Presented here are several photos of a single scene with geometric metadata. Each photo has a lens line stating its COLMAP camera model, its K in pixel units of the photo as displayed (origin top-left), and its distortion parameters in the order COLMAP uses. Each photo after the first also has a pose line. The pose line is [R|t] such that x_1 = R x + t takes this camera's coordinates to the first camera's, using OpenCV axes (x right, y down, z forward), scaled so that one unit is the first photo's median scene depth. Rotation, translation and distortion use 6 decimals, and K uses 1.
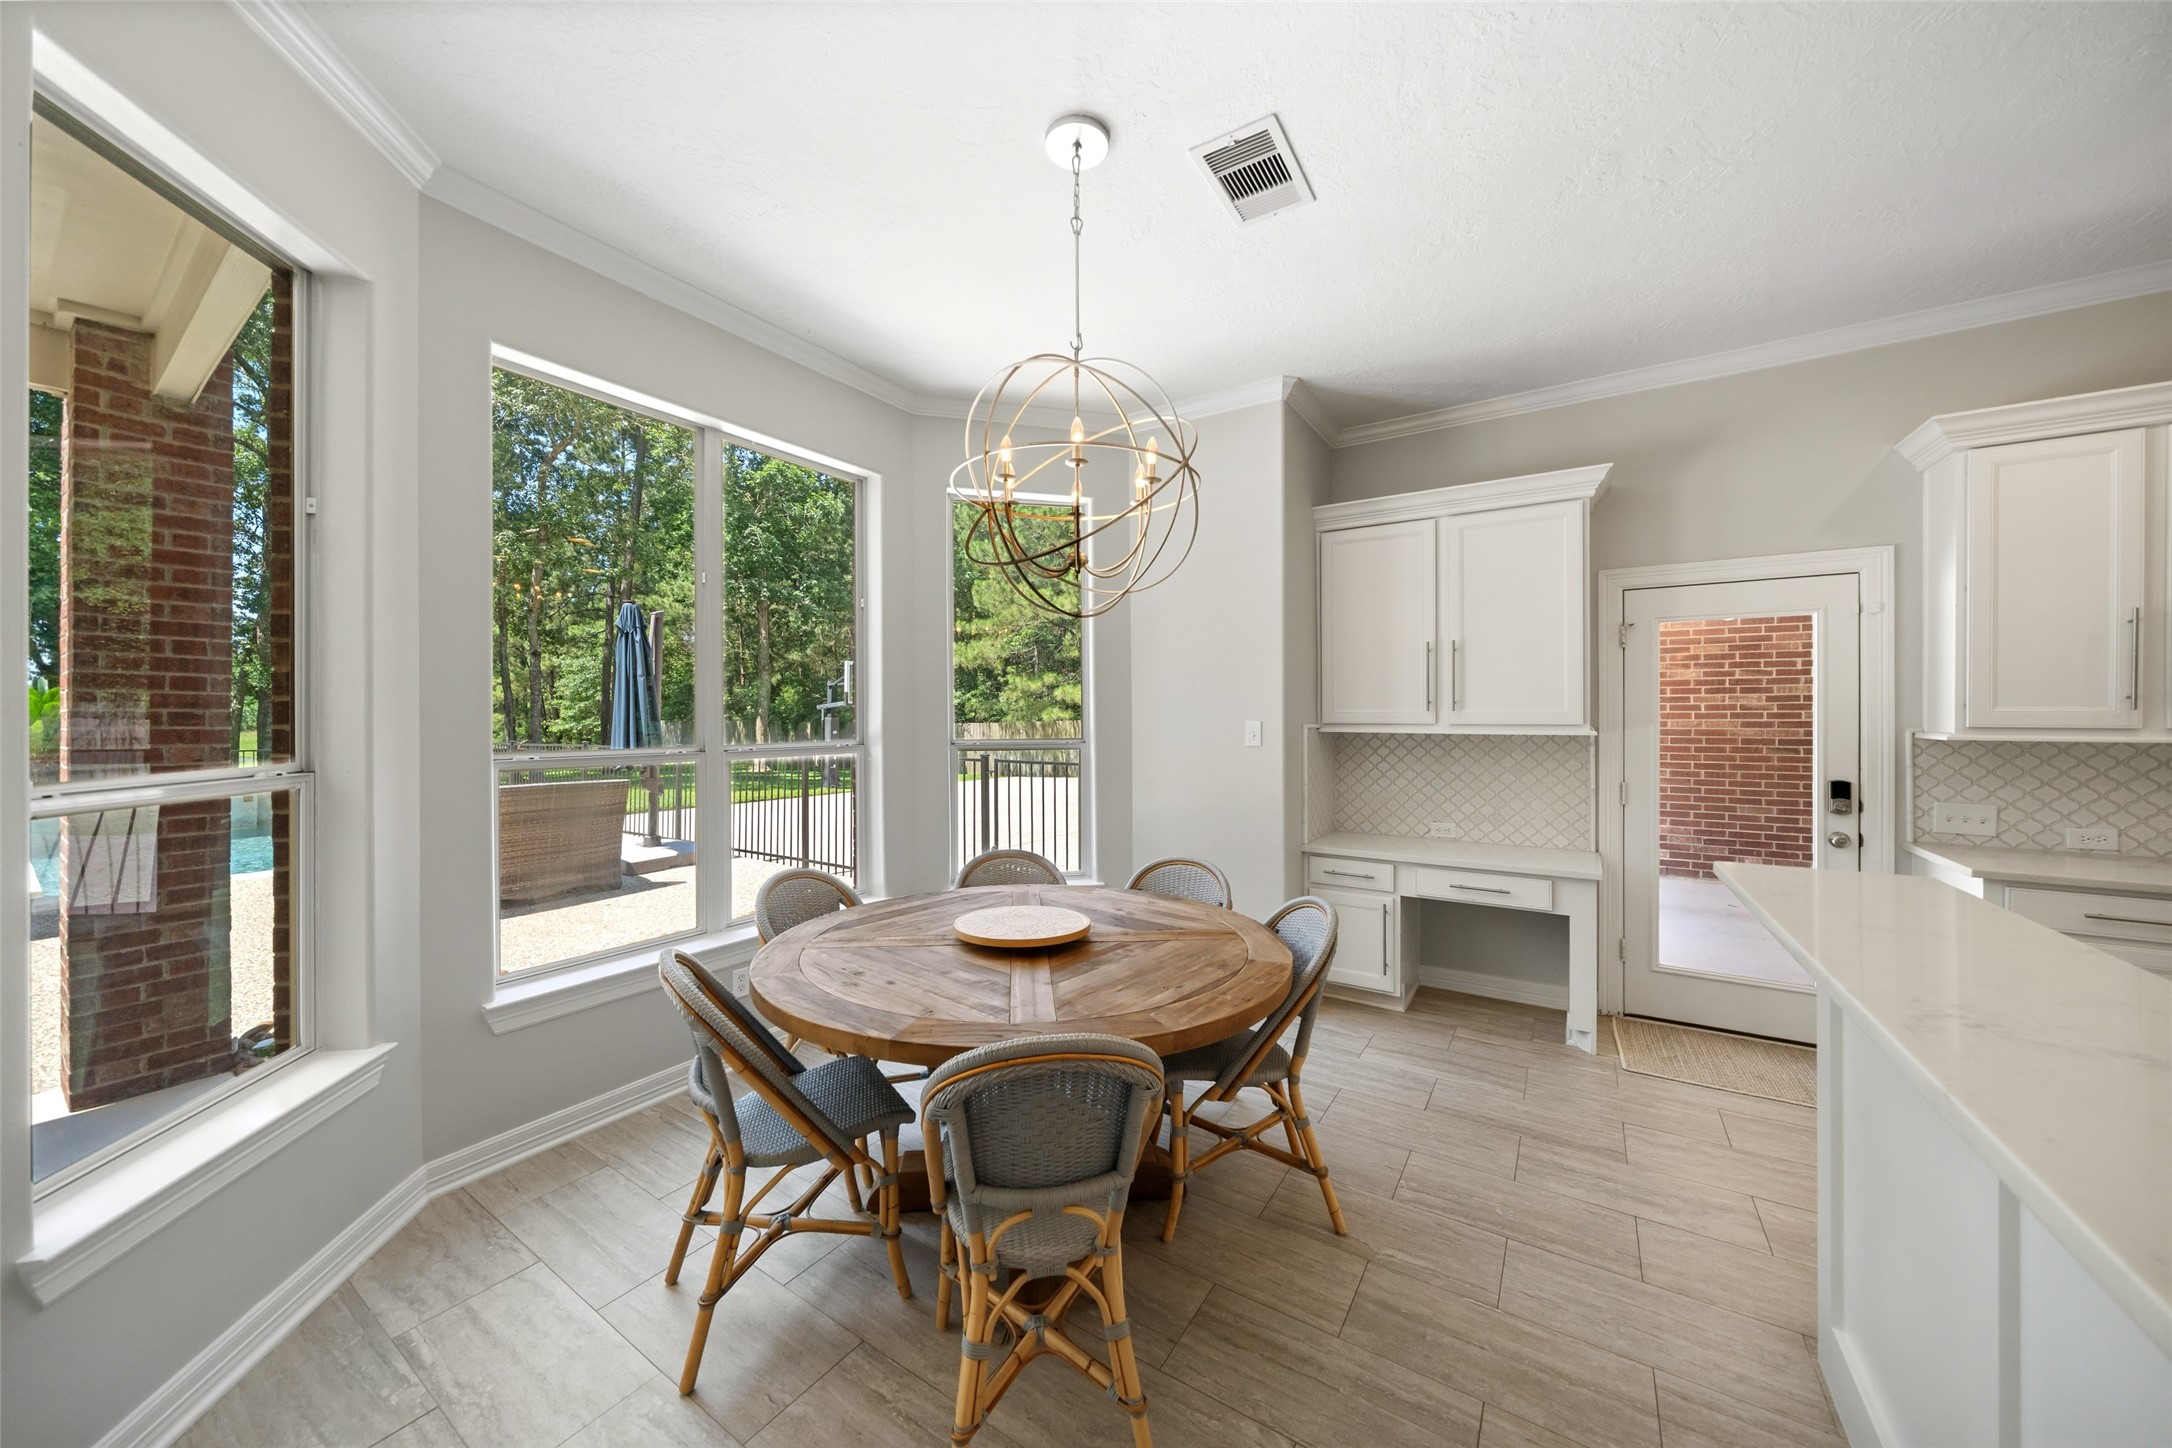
lens RADIAL K [[753.1, 0, 1086.0], [0, 753.1, 720.8], [0, 0, 1]] dist [0.002295, -0.000577]
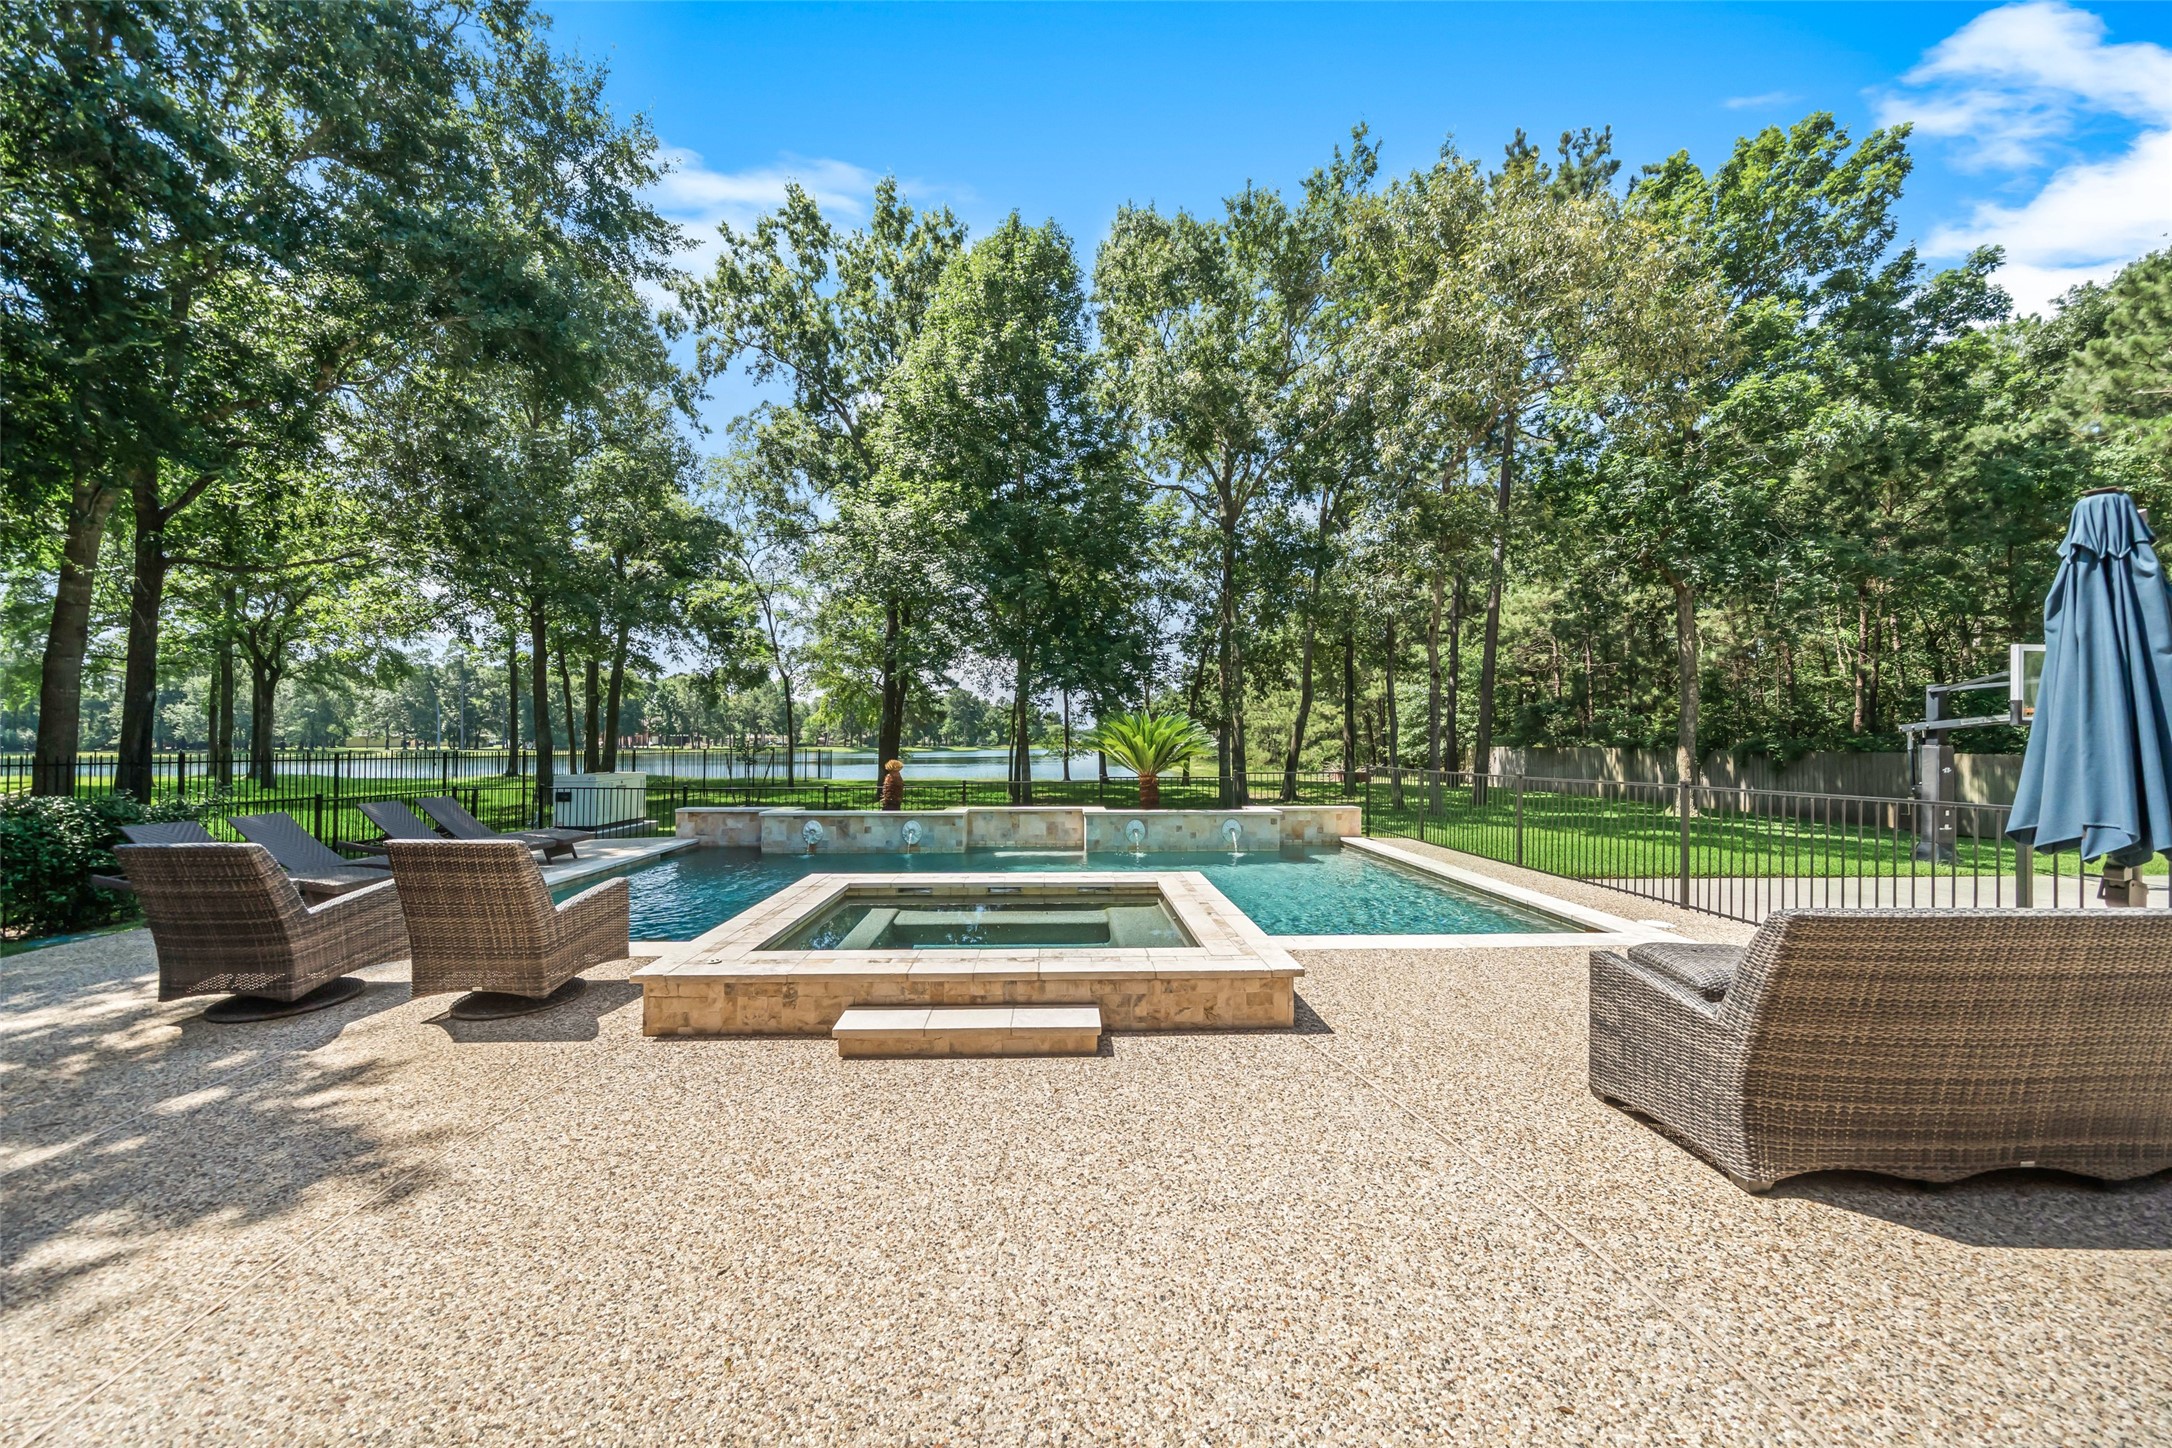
lens RADIAL K [[753.1, 0, 1081.8], [0, 753.1, 724.9], [0, 0, 1]] dist [0.002295, -0.000577]
pose [[0.588568, -0.016019, -0.808289, -0.246917], [-0.008624, 0.999622, -0.026090, 0.000626], [0.808402, 0.022327, 0.588208, 0.103240]]
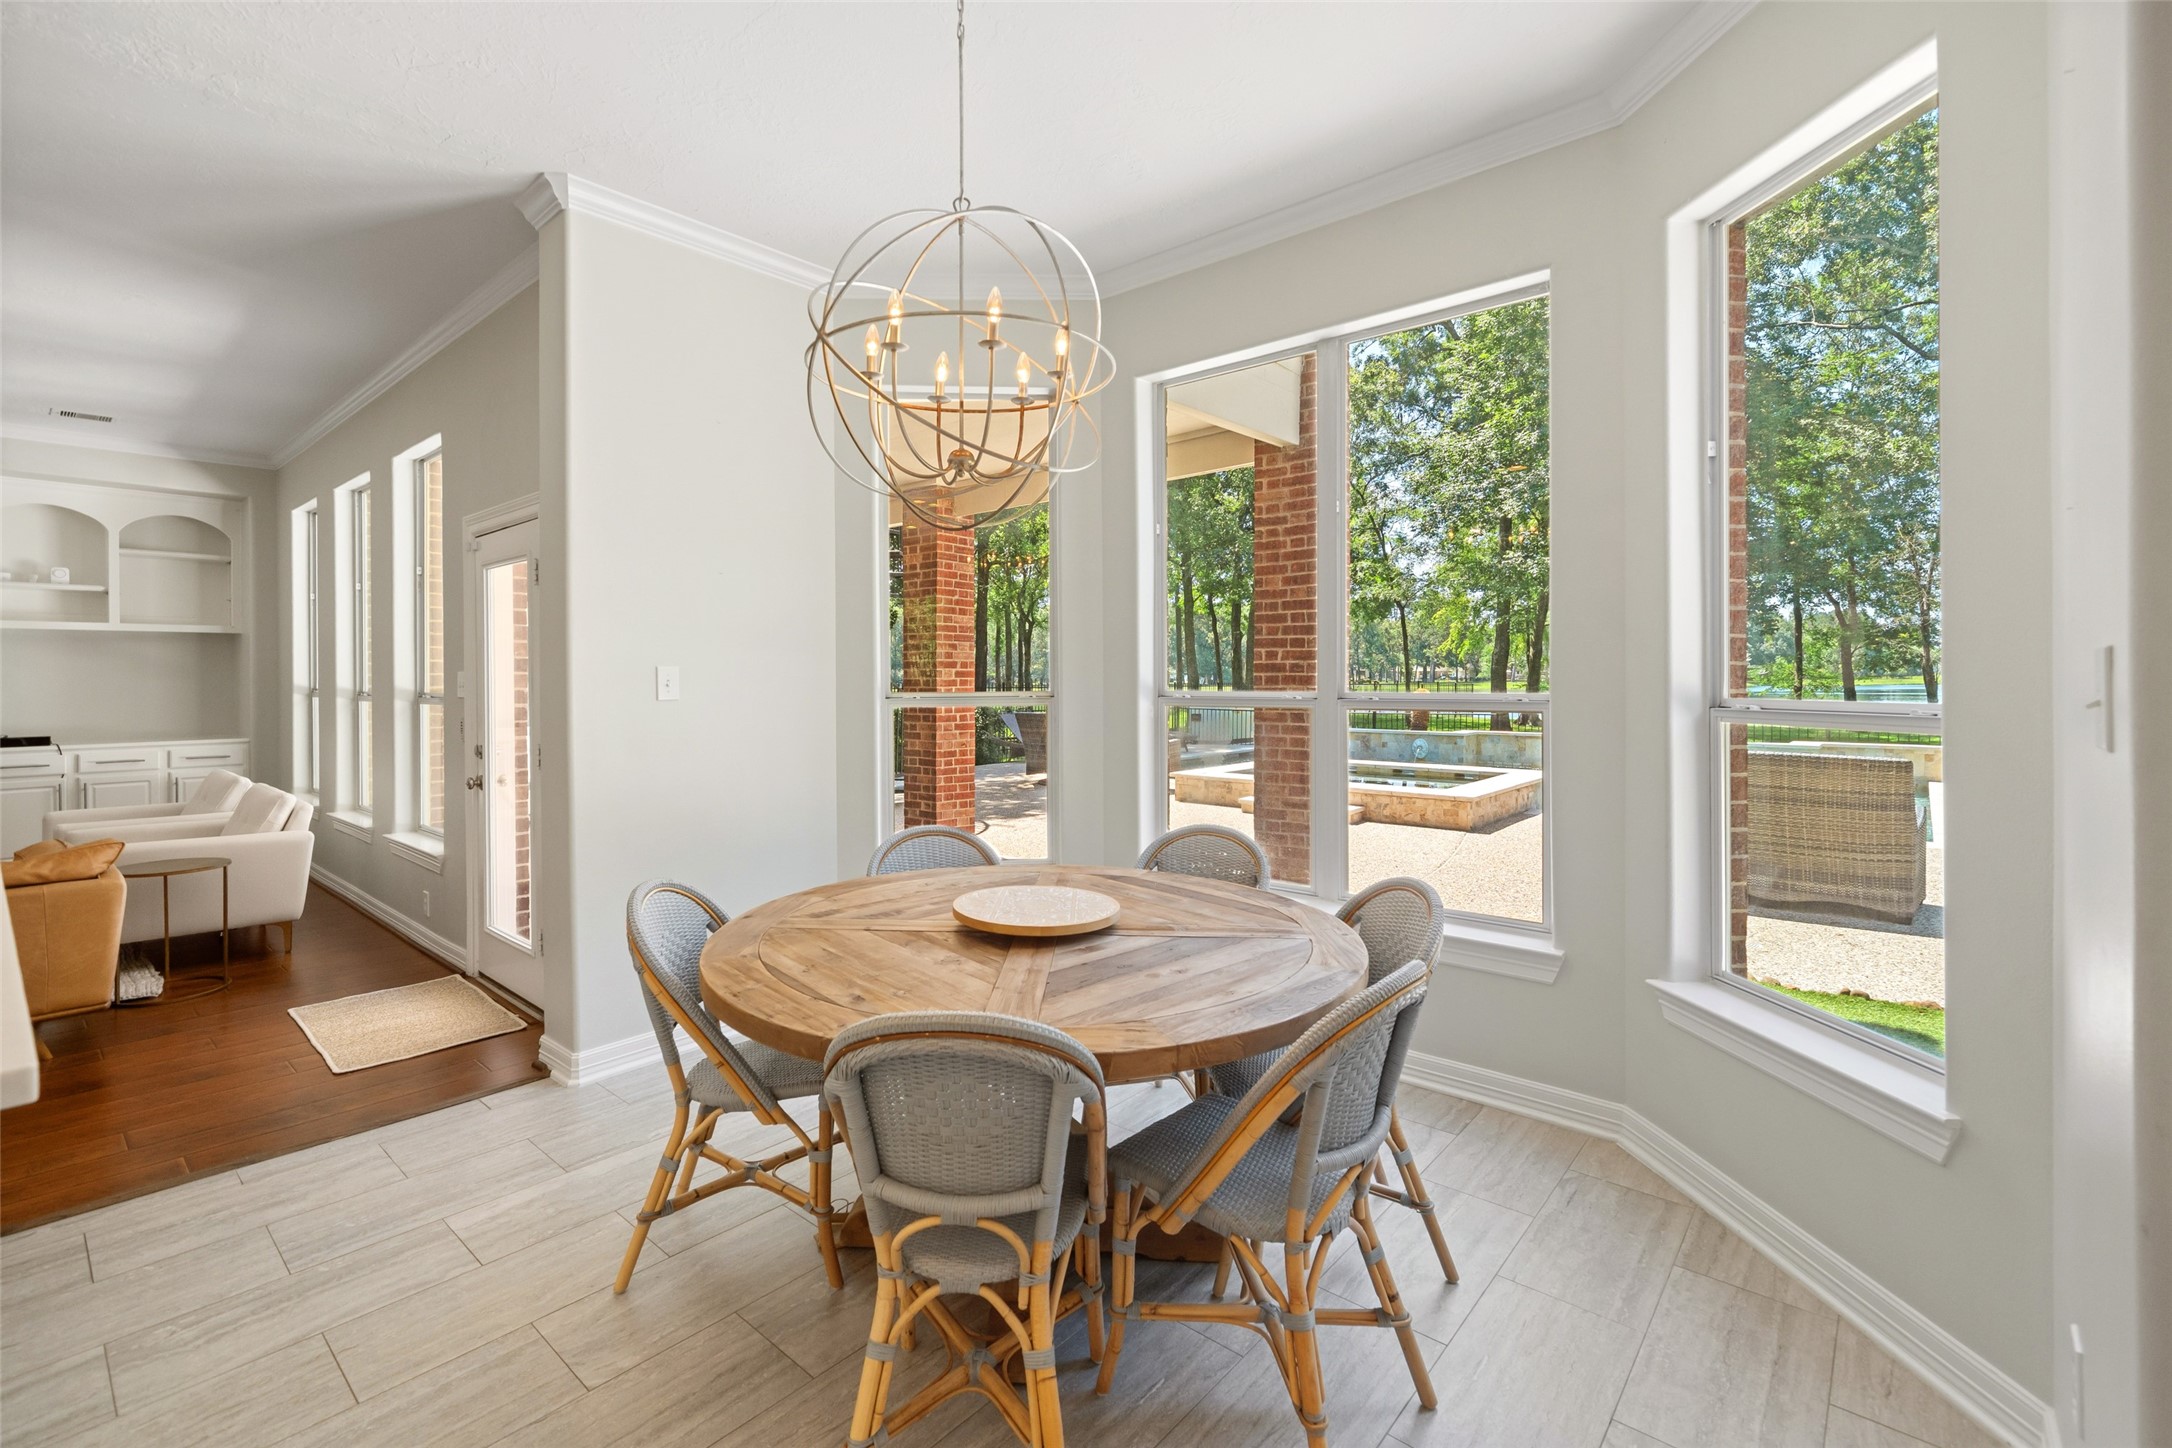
lens RADIAL K [[969.1, 0, 1078.5], [0, 969.1, 684.3], [0, 0, 1]] dist [0.002317, -0.000769]
pose [[-0.131853, 0.009750, -0.991221, 0.115108], [-0.002367, 0.999946, 0.010150, 0.001906], [0.991266, 0.003685, -0.131823, 0.145972]]
